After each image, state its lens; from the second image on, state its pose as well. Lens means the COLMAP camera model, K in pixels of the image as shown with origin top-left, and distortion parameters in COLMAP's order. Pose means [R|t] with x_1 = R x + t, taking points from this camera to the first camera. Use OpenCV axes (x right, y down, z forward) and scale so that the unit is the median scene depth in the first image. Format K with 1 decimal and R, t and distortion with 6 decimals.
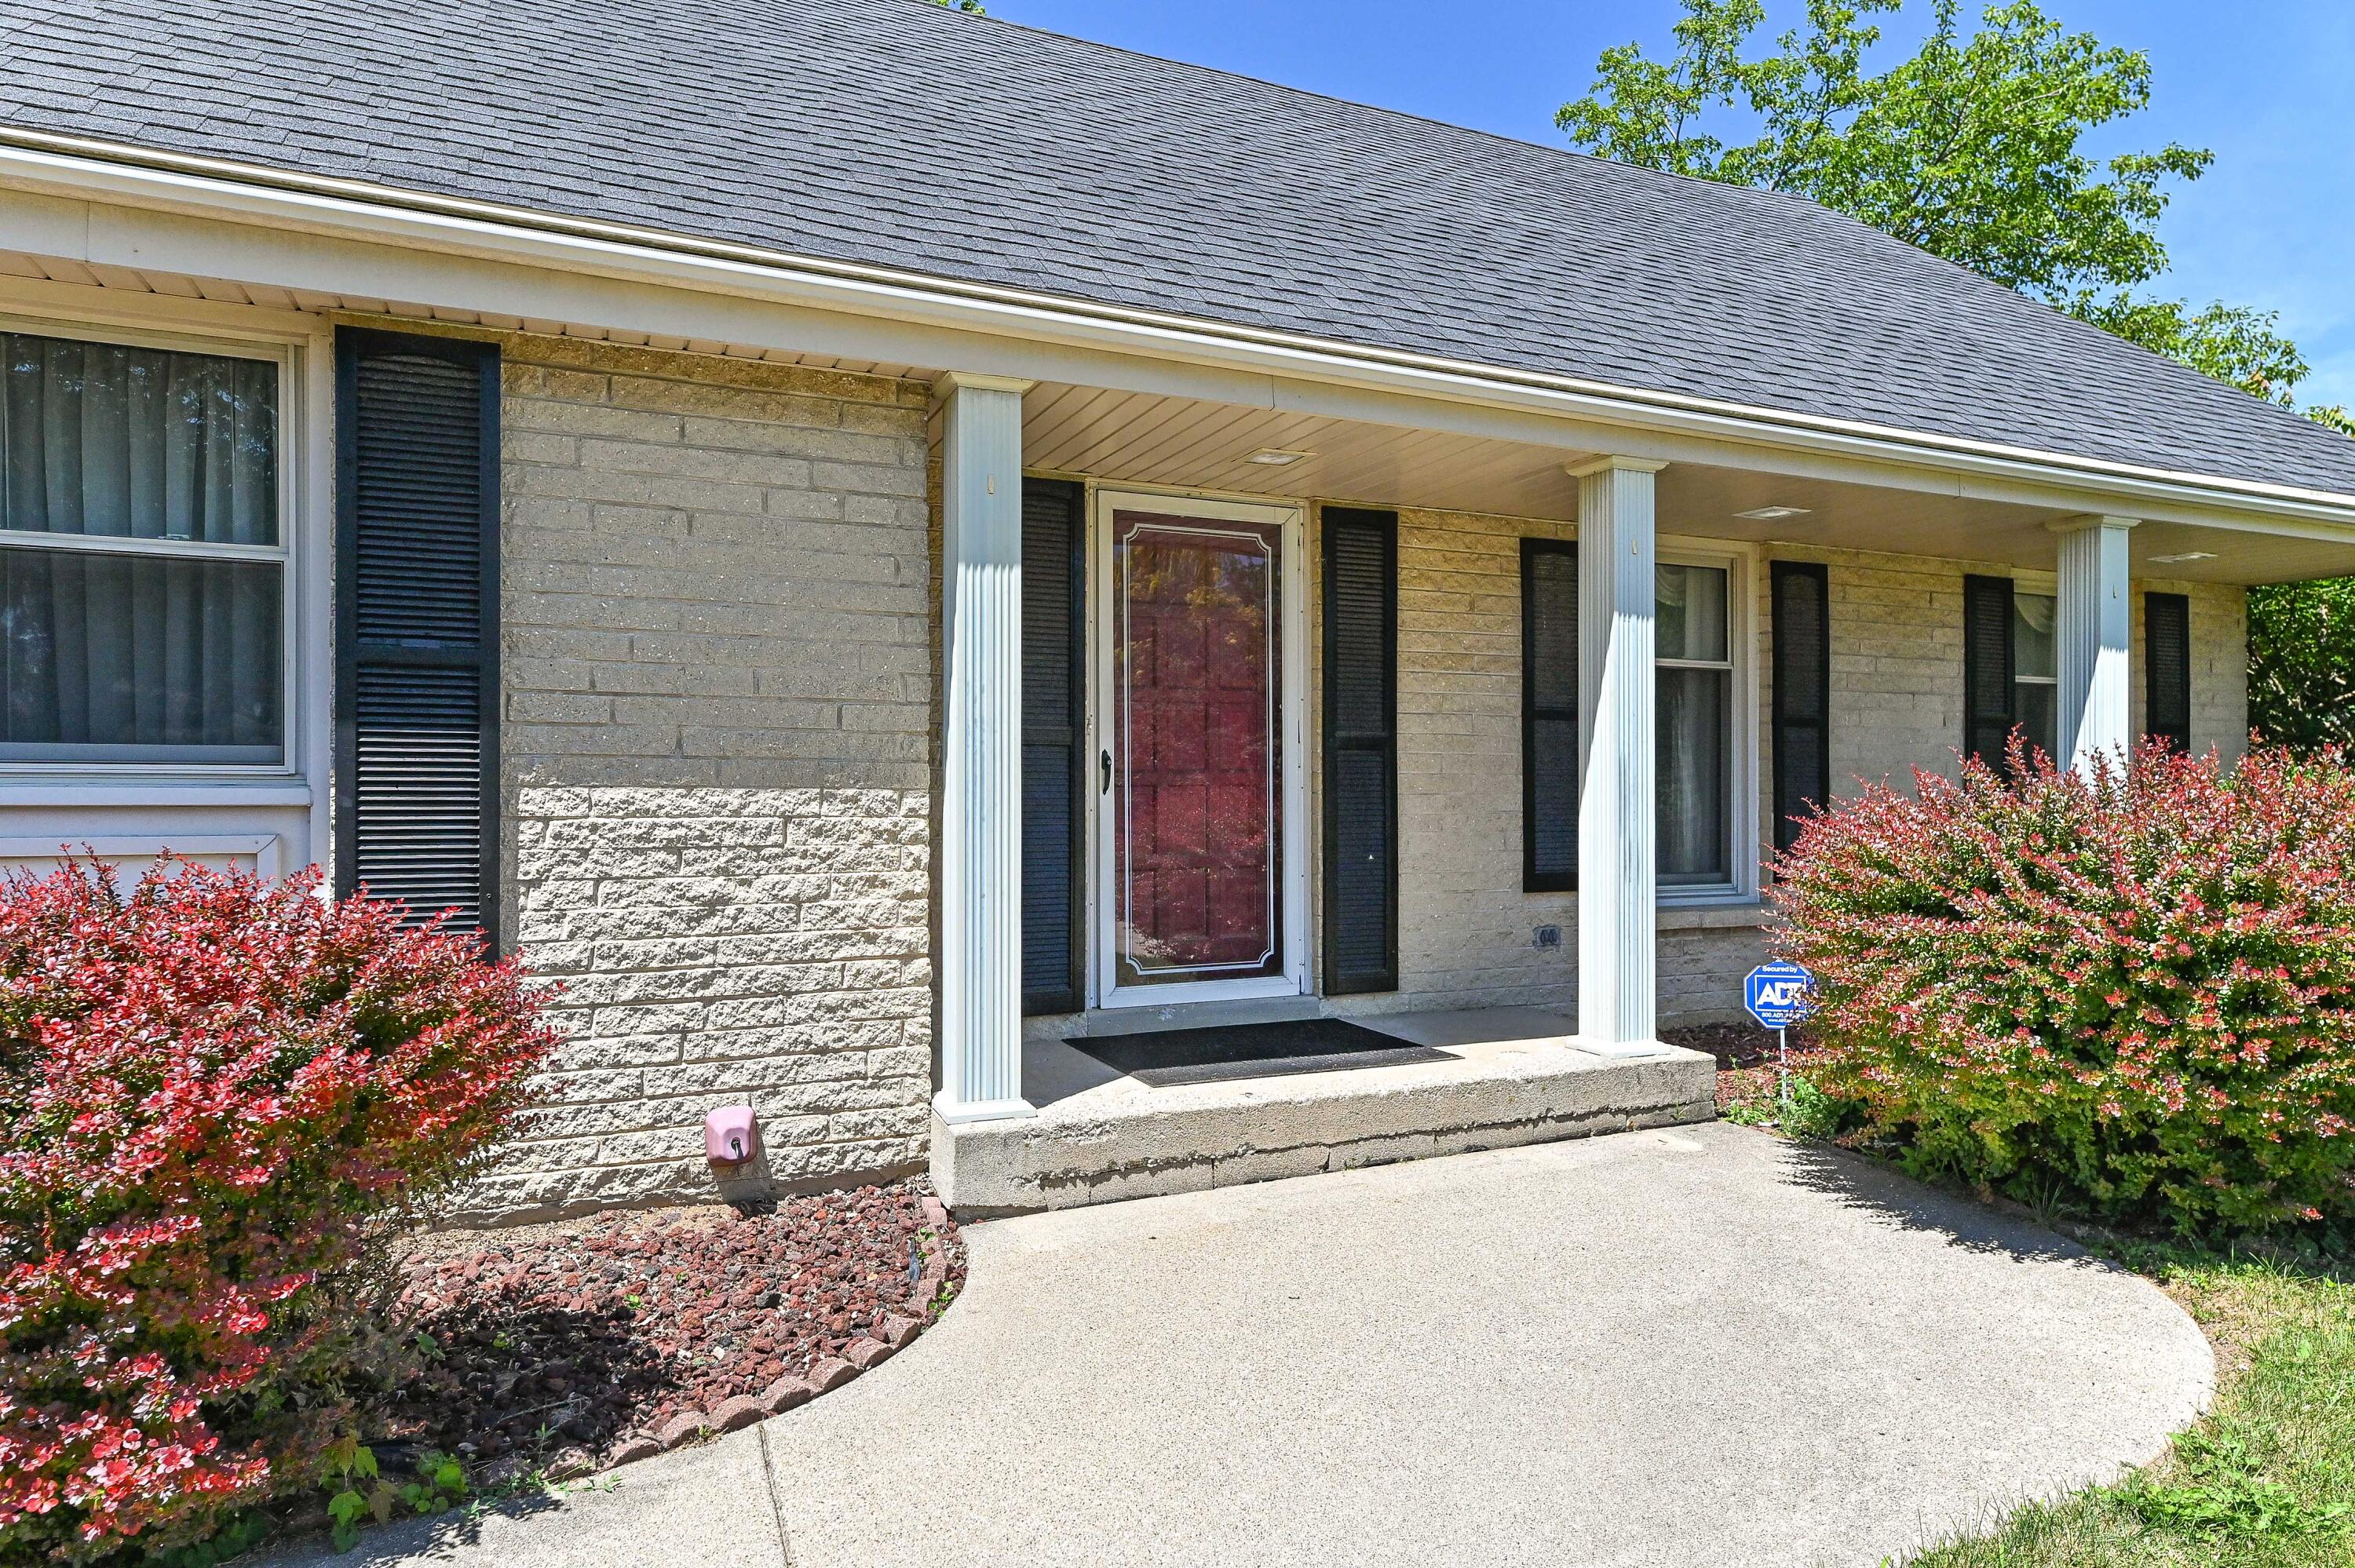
lens RADIAL K [[1400.8, 0, 1190.8], [0, 1400.8, 799.4], [0, 0, 1]] dist [0.003893, -0.000877]
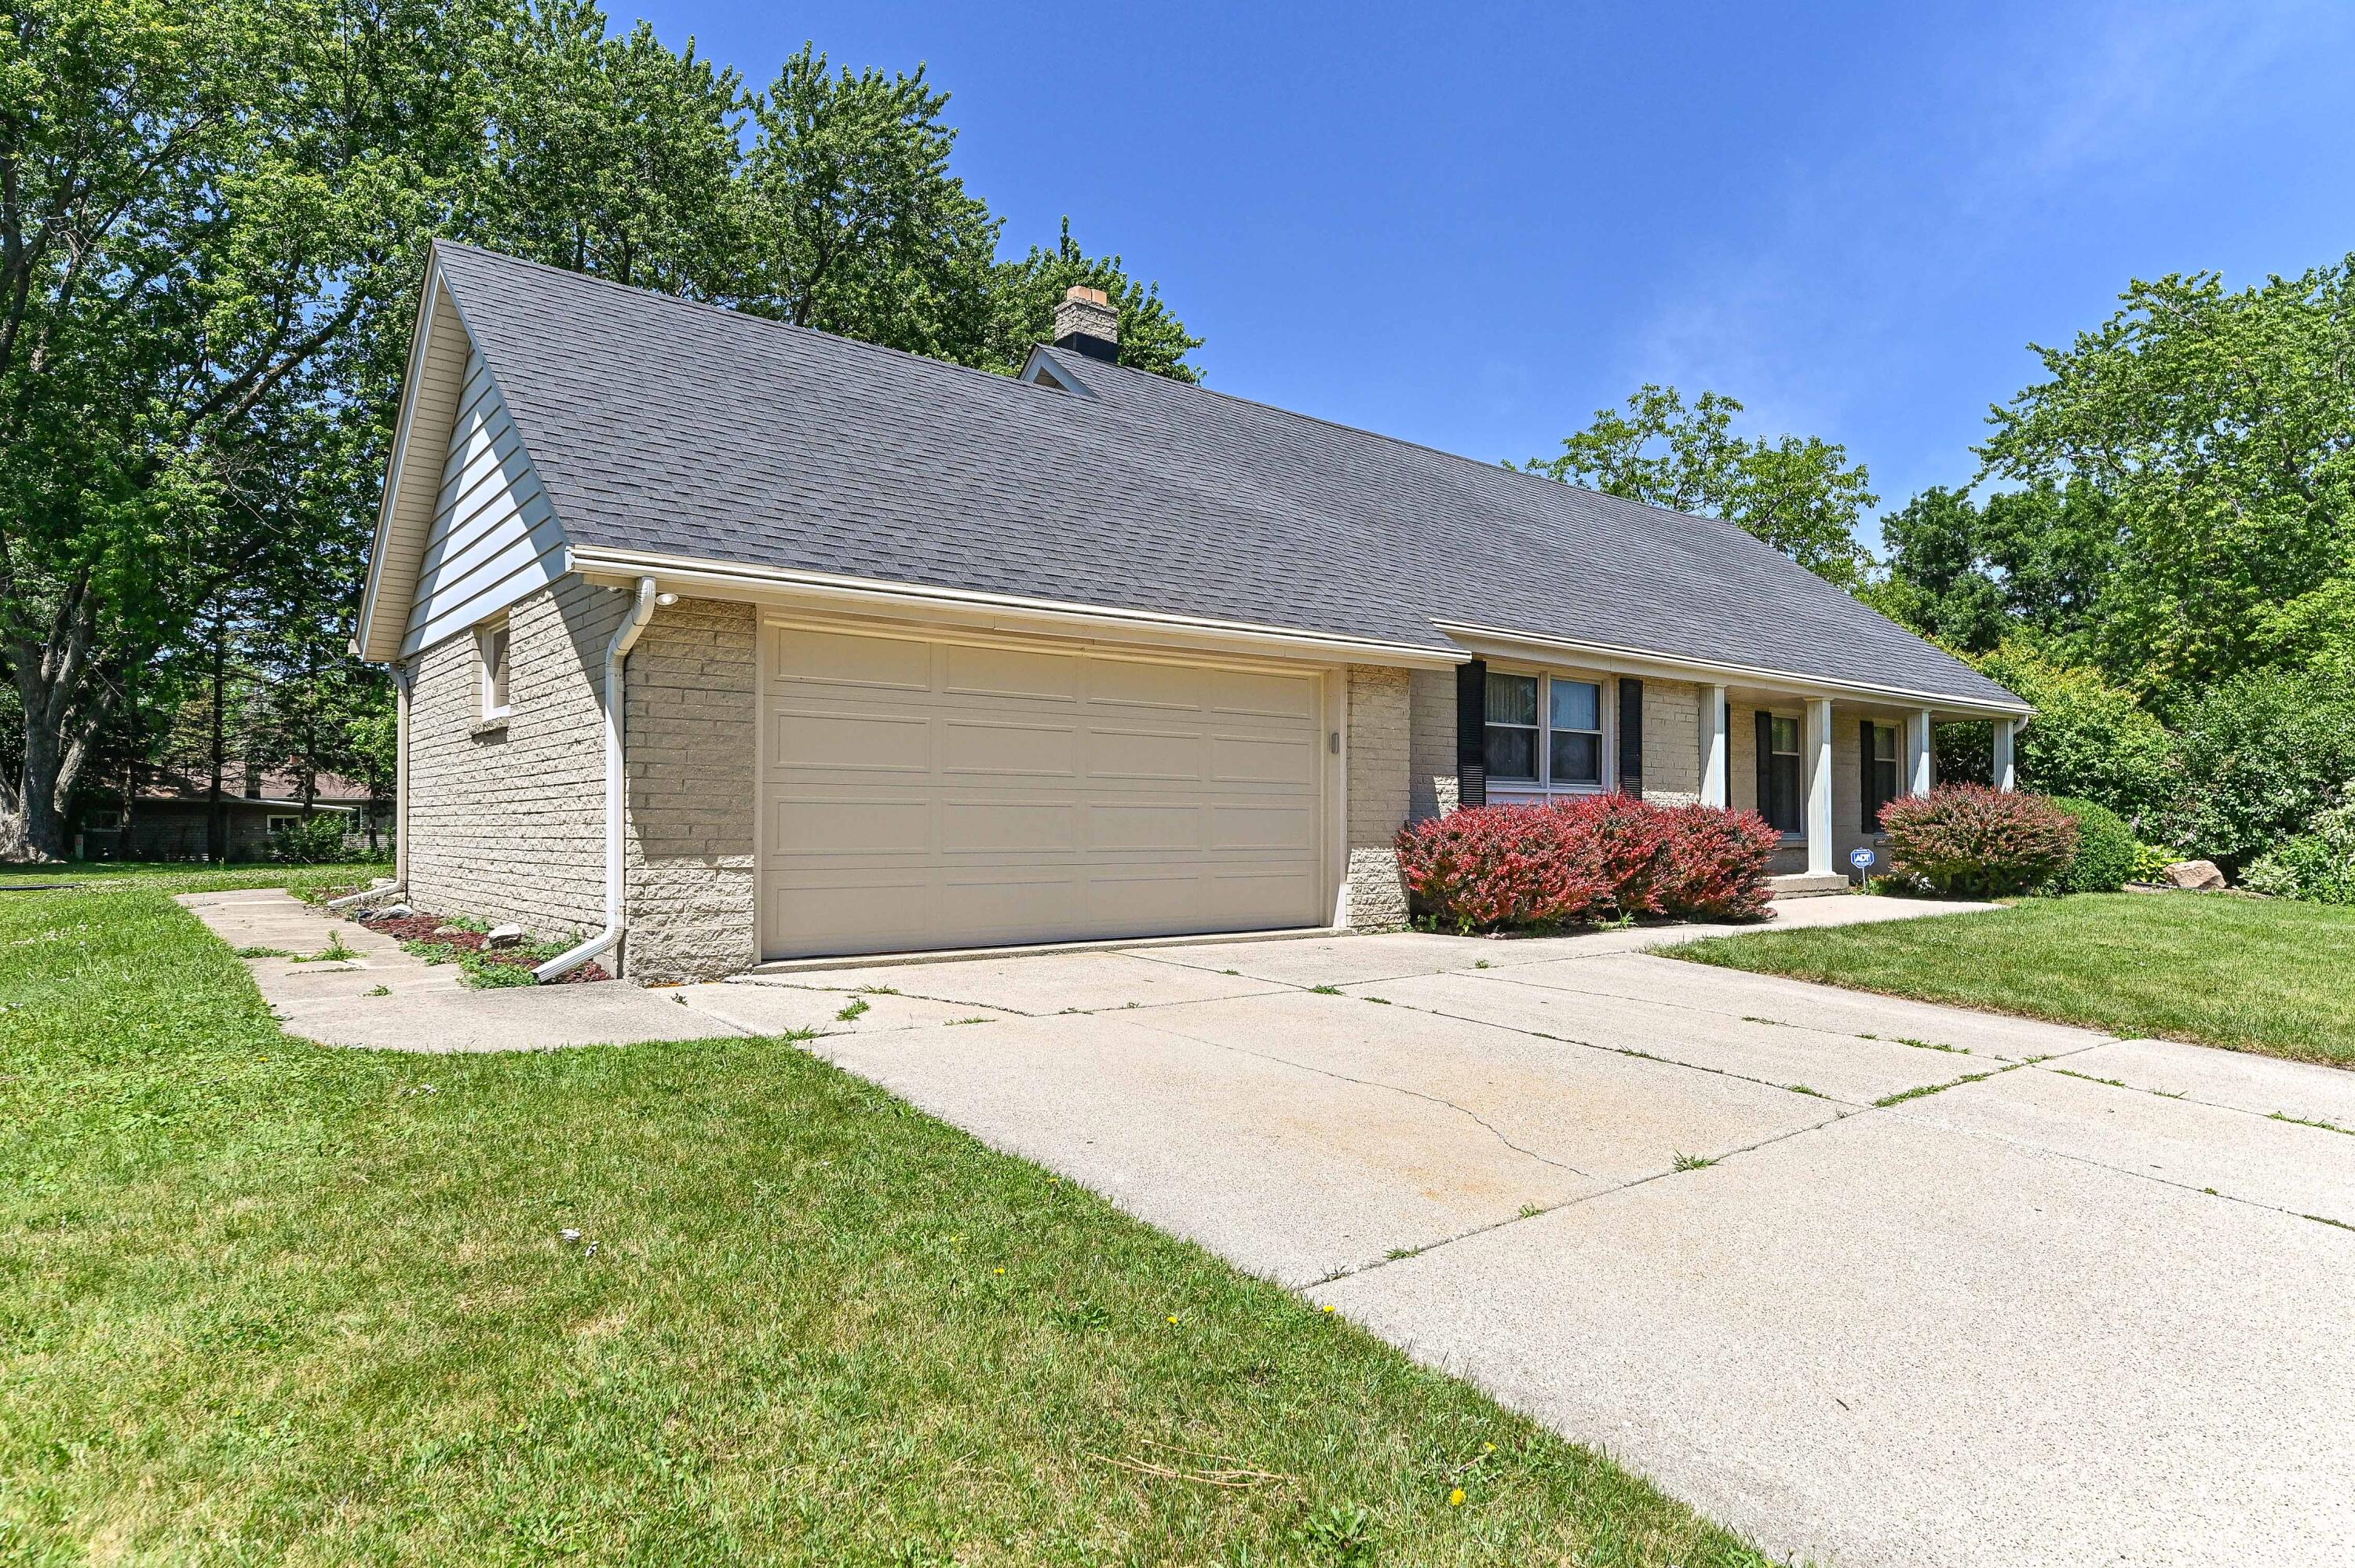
lens RADIAL K [[1378.5, 0, 1175.2], [0, 1378.5, 819.6], [0, 0, 1]] dist [0.000542, 0.000299]
pose [[0.968368, 0.002578, 0.249512, -2.511962], [-0.000252, 0.999956, -0.009357, 0.100316], [-0.249525, 0.008998, 0.968326, -2.246791]]
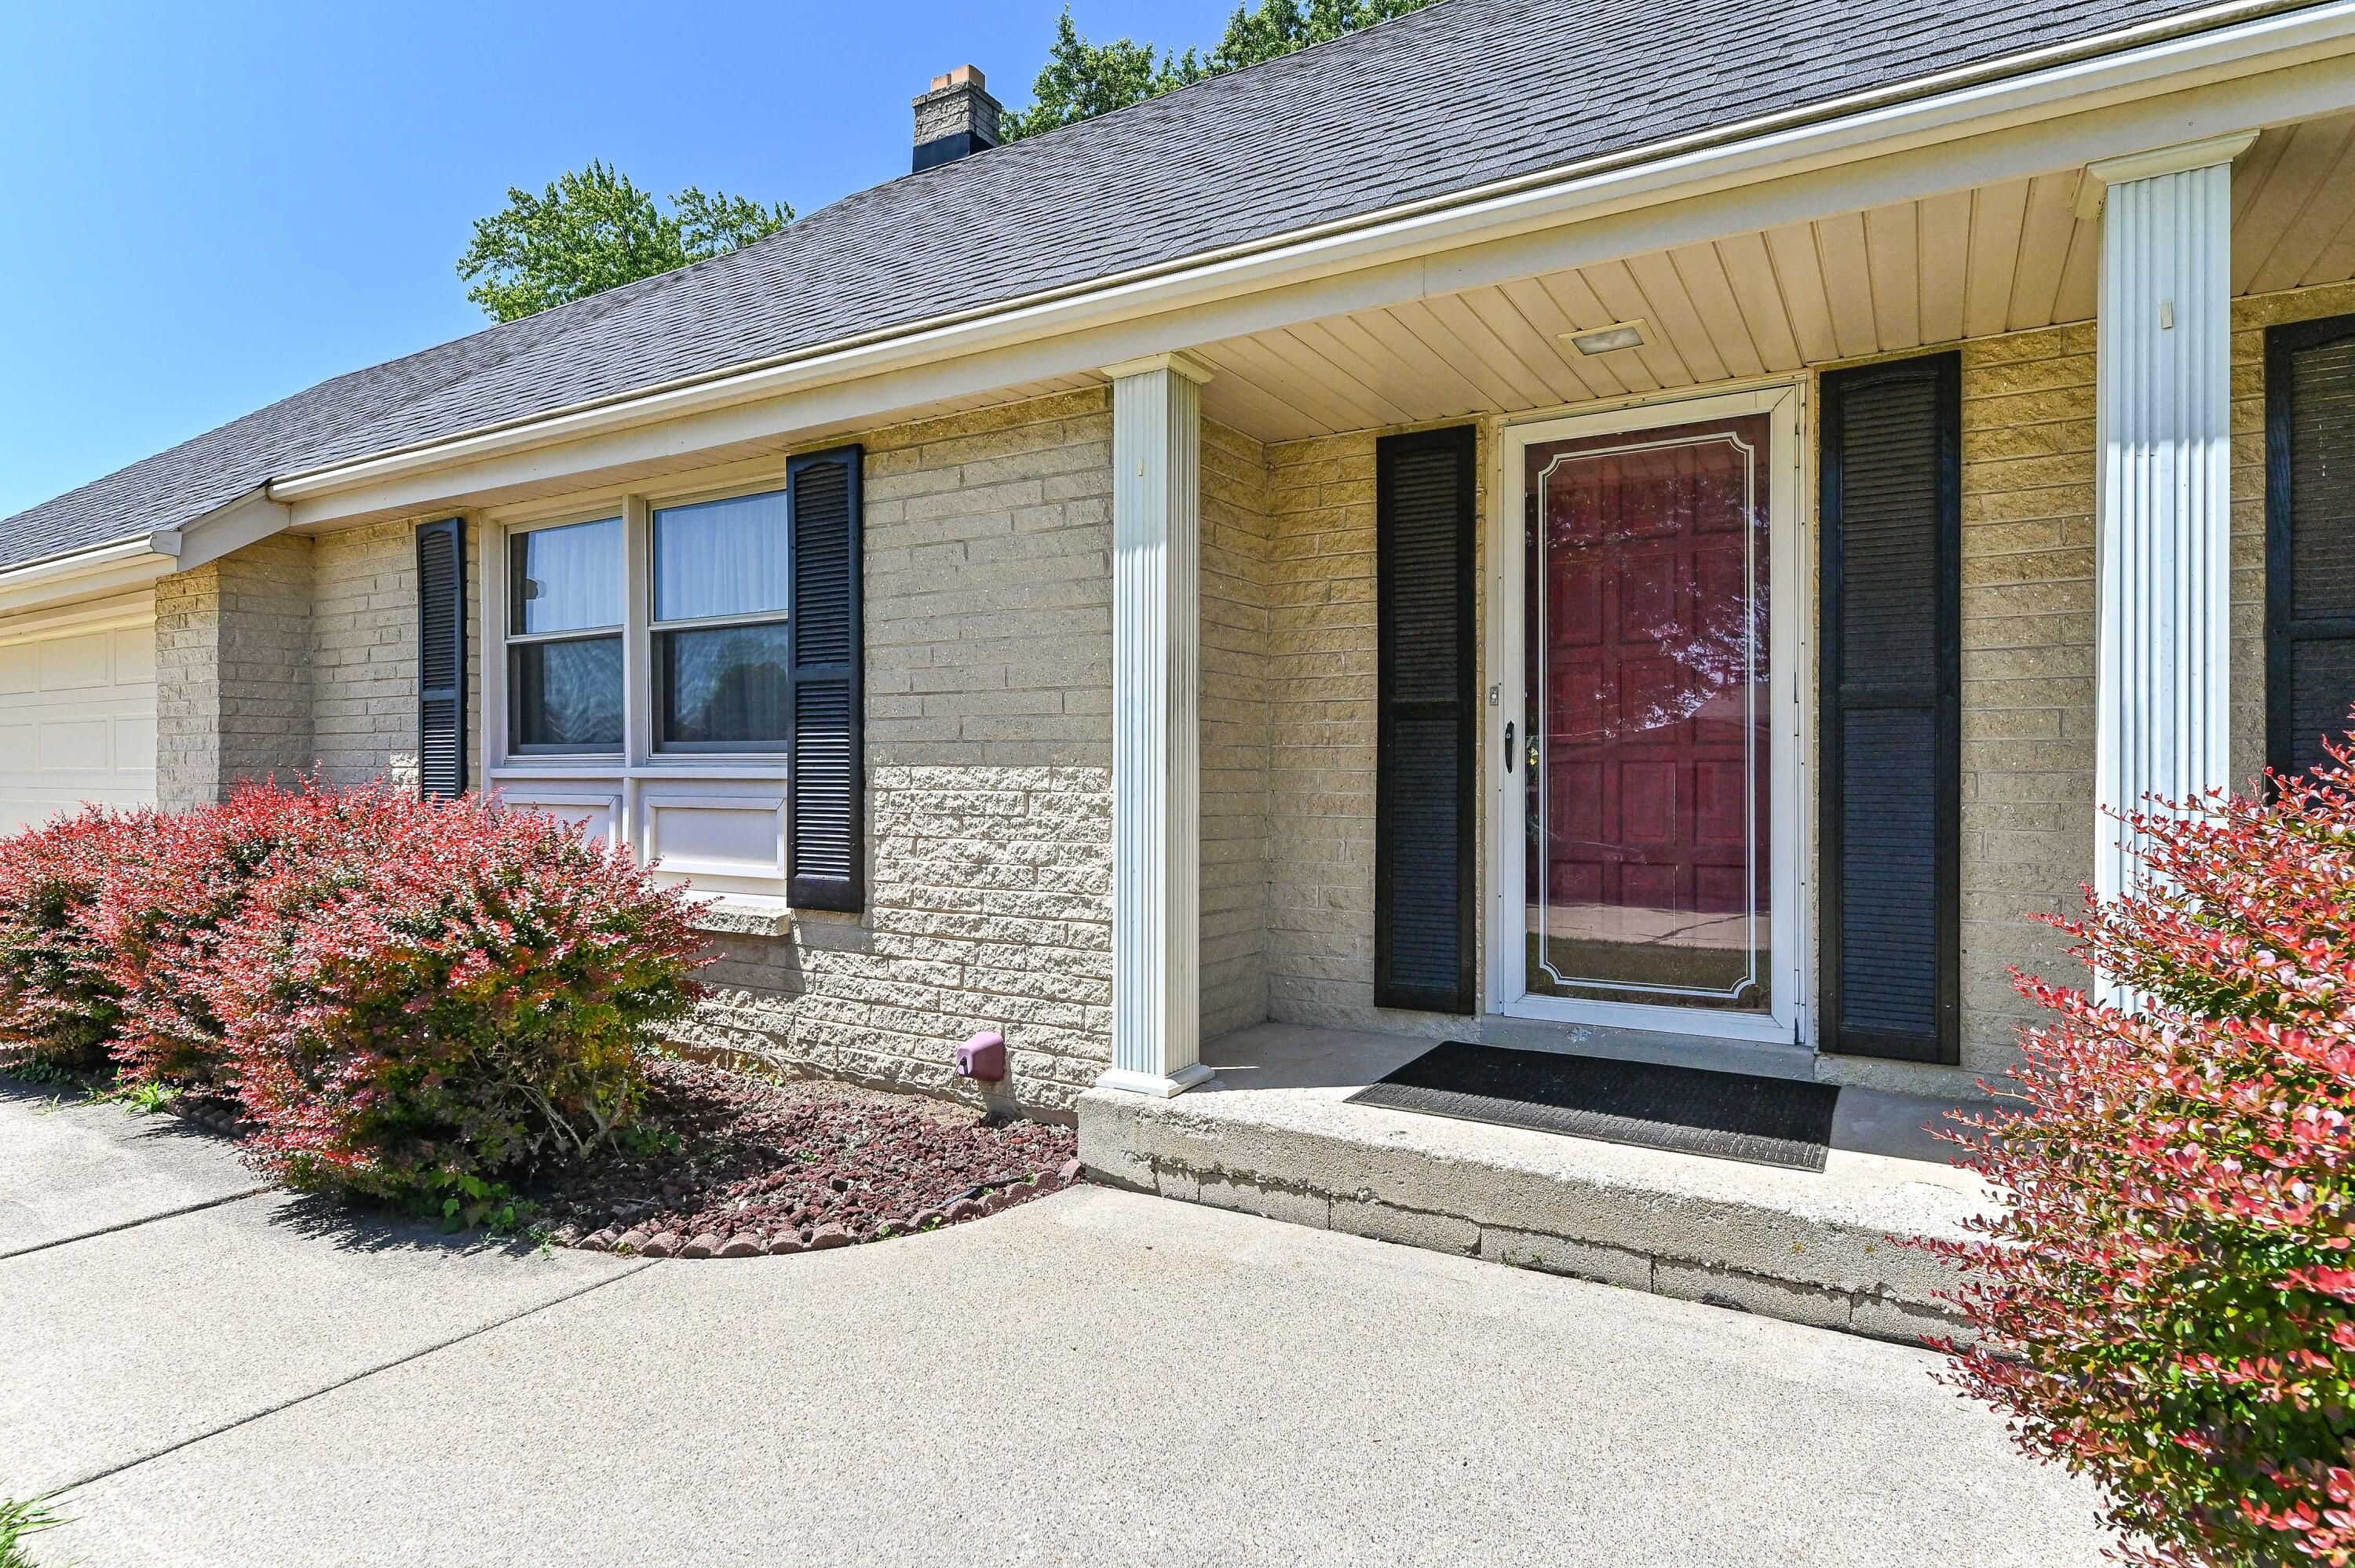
lens RADIAL K [[1258.7, 0, 1176.2], [0, 1258.7, 780.7], [0, 0, 1]] dist [0.001891, -0.000316]
pose [[0.562384, 0.005812, -0.826856, 0.635691], [-0.003974, 0.999983, 0.004326, -0.001169], [0.826866, 0.000853, 0.562398, 0.514001]]
